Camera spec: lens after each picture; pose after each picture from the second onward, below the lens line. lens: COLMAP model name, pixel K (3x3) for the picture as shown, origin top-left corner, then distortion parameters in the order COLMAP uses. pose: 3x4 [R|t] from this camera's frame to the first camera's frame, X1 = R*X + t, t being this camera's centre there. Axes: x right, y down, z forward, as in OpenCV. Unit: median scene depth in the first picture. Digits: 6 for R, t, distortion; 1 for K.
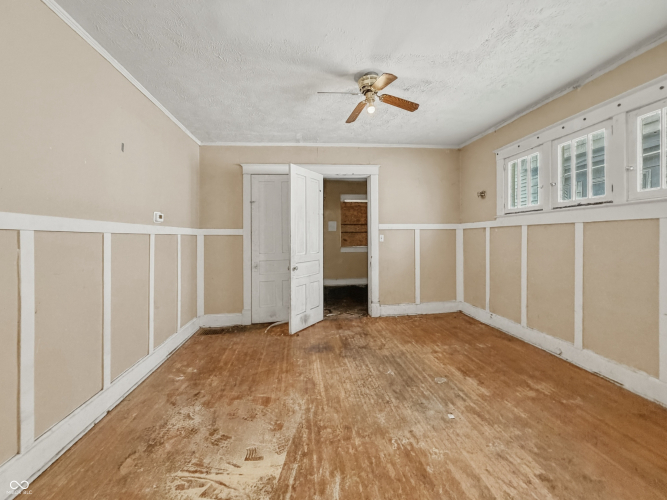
lens RADIAL K [[272.3, 0, 336.3], [0, 272.3, 237.5], [0, 0, 1]] dist [-0.002345, 0.001645]
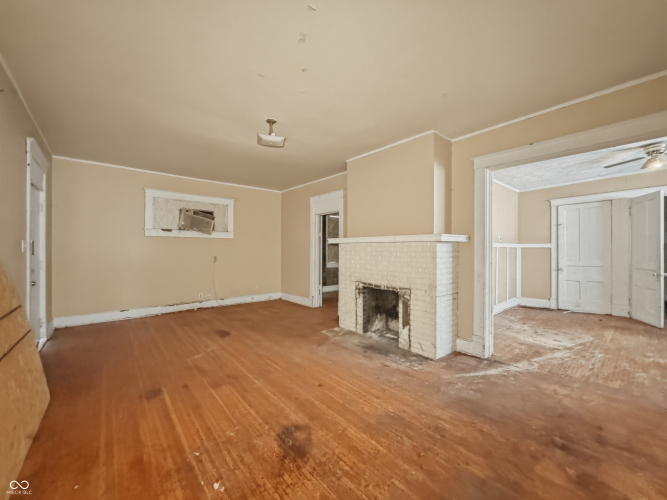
lens RADIAL K [[272.3, 0, 332.6], [0, 272.3, 248.8], [0, 0, 1]] dist [-0.002345, 0.001645]
pose [[0.543048, 0.001156, -0.839701, 0.469487], [-0.004560, 0.999988, -0.001572, 0.011501], [0.839690, 0.004682, 0.543046, -1.462700]]
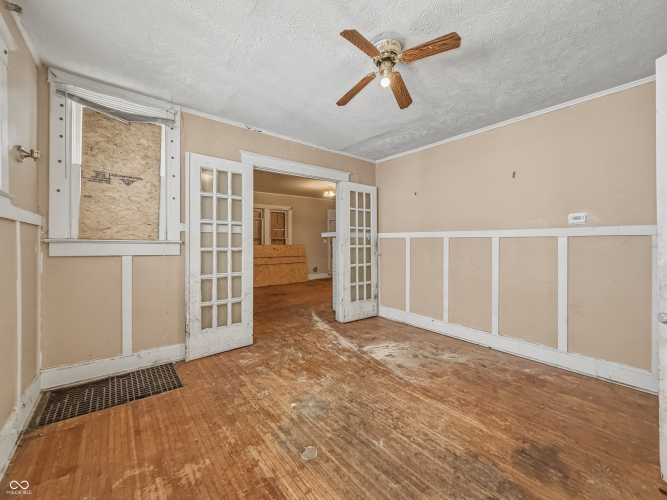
lens RADIAL K [[272.3, 0, 324.5], [0, 272.3, 242.9], [0, 0, 1]] dist [-0.002345, 0.001645]
pose [[-0.869129, 0.009452, -0.494495, 0.774141], [0.007017, 0.999952, 0.006782, 0.000948], [0.494535, 0.002425, -0.869154, 1.828390]]
